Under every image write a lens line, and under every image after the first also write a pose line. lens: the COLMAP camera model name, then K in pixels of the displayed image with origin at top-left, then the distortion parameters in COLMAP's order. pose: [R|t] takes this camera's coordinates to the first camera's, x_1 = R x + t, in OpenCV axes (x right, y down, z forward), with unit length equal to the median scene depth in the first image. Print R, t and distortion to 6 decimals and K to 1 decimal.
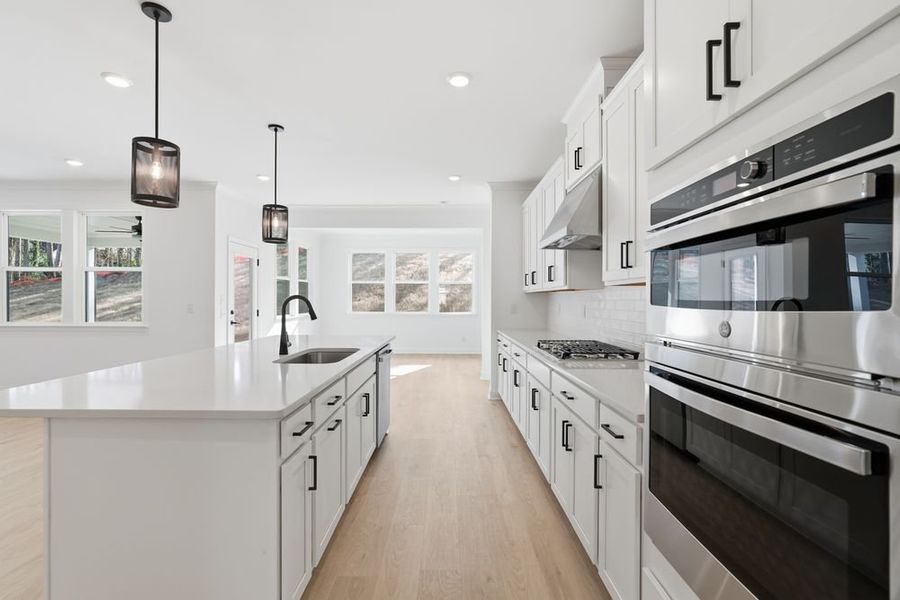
lens RADIAL K [[401.9, 0, 433.2], [0, 401.9, 296.0], [0, 0, 1]] dist [-0.002628, -0.000402]
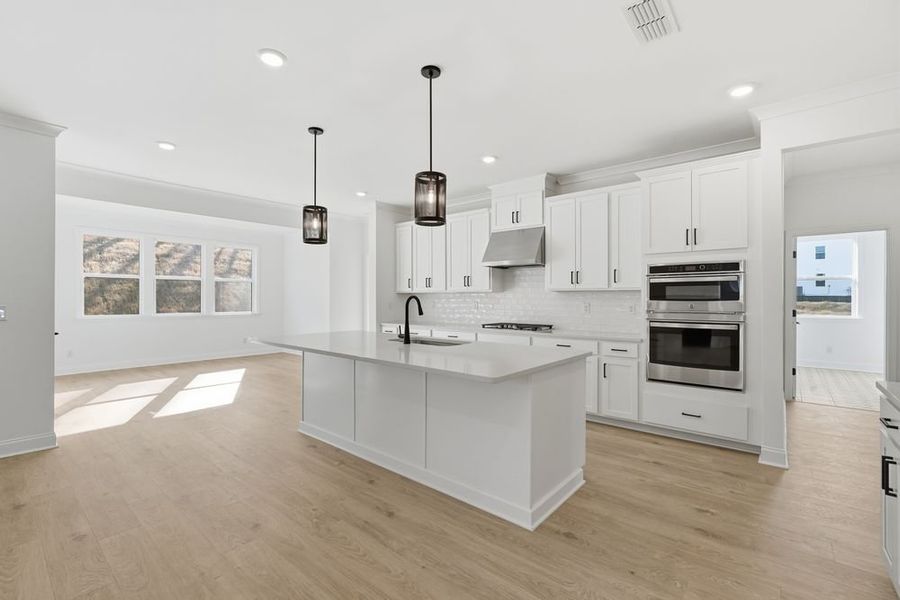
lens RADIAL K [[403.9, 0, 450.0], [0, 403.9, 300.0], [0, 0, 1]] dist [-0.044014, -0.000079]
pose [[0.634432, -0.010611, 0.772906, -0.956871], [-0.002166, 0.999877, 0.015505, -0.008781], [-0.772976, -0.011511, 0.634331, 0.098487]]
